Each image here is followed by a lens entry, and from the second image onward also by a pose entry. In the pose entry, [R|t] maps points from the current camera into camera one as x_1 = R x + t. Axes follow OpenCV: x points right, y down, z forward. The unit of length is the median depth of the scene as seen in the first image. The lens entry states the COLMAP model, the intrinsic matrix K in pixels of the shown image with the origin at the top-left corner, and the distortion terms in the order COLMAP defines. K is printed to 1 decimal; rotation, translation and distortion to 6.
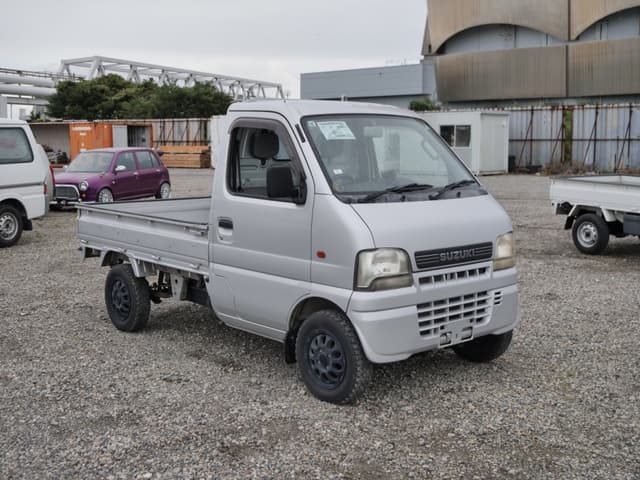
lens RADIAL K [[805.8, 0, 320.0], [0, 805.8, 240.0], [0, 0, 1]] dist [-0.004553, 0.023839]
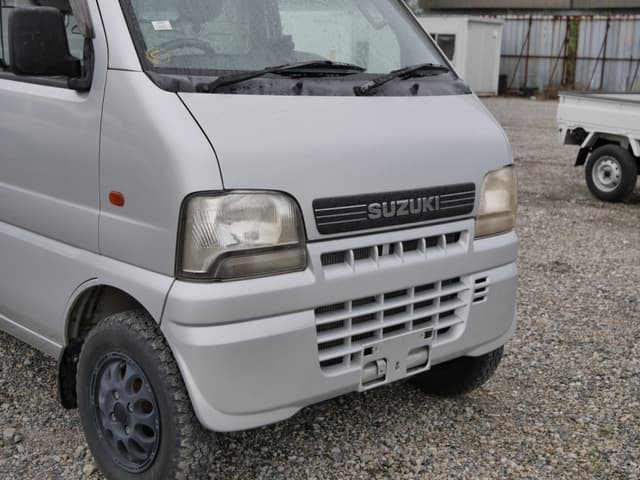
lens RADIAL K [[920.0, 0, 320.0], [0, 920.0, 240.0], [0, 0, 1]] dist [-0.007712, 0.074210]
pose [[0.998424, 0.031177, 0.046656, 0.065213], [-0.034648, 0.996542, 0.075520, -0.001757], [-0.044141, -0.077017, 0.996052, 0.306033]]
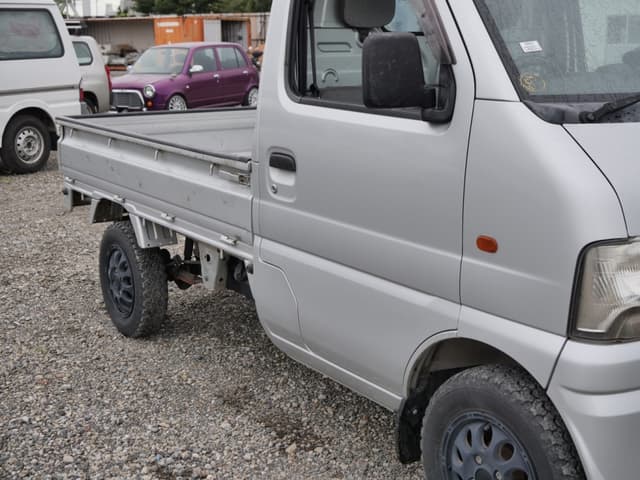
lens RADIAL K [[920.0, 0, 320.0], [0, 920.0, 240.0], [0, 0, 1]] dist [-0.007712, 0.074210]
pose [[0.990533, 0.023548, -0.135242, -0.013667], [-0.011218, 0.995768, 0.091219, -0.018363], [0.136817, -0.088838, 0.986605, 0.345154]]
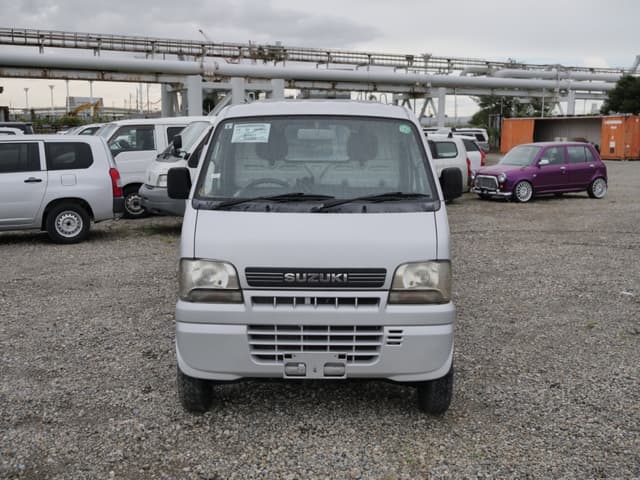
lens RADIAL K [[738.4, 0, 320.0], [0, 738.4, 240.0], [0, 0, 1]] dist [-0.004833, 0.003836]
pose [[0.741924, 0.100416, -0.662922, 0.494414], [-0.085838, 0.994811, 0.054621, -0.046699], [0.664966, 0.016379, 0.746694, 0.289278]]
